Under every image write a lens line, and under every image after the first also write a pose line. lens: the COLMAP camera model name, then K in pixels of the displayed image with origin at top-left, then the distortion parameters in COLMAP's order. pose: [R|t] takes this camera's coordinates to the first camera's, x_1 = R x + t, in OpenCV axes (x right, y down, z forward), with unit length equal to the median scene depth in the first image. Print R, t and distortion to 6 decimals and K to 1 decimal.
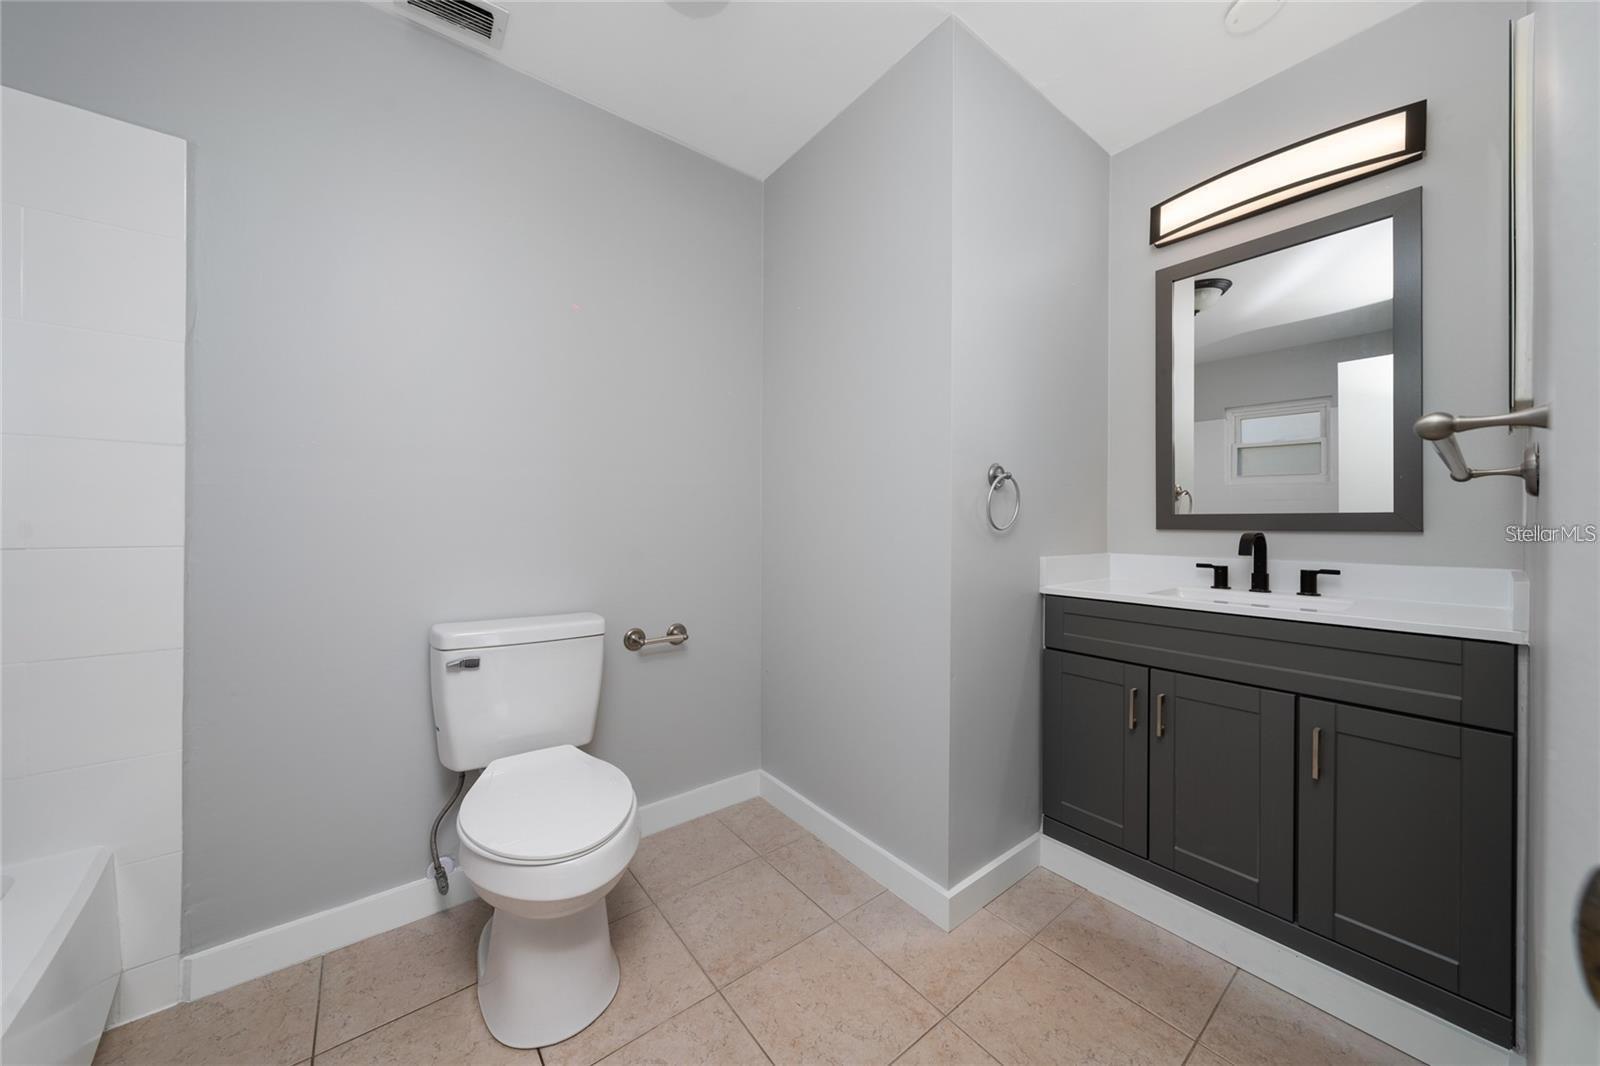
lens RADIAL K [[552.1, 0, 800.0], [0, 552.1, 526.5], [0, 0, 1]] dist [-0.000011, -0.000002]
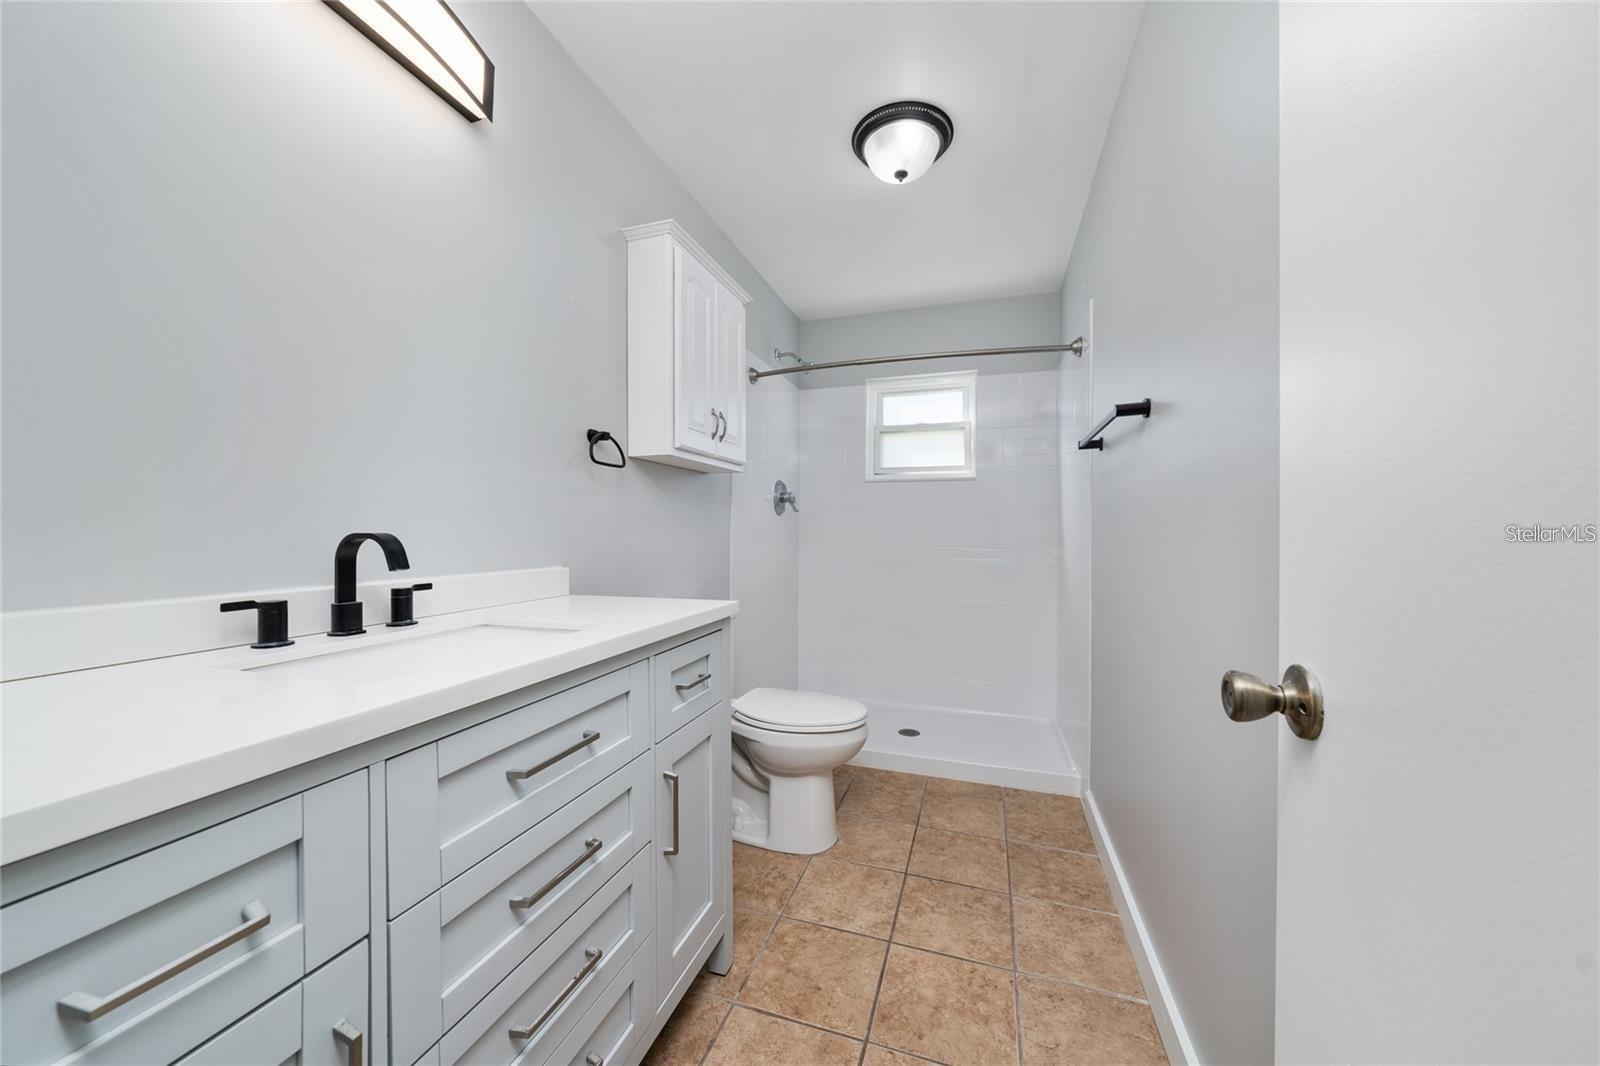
lens RADIAL K [[552.1, 0, 801.5], [0, 552.1, 530.5], [0, 0, 1]] dist [-0.000011, -0.000002]
pose [[-0.558584, -0.001775, 0.829446, 0.086563], [0.004813, 0.999974, 0.005382, 0.007159], [-0.829434, 0.006998, -0.558561, 0.890438]]
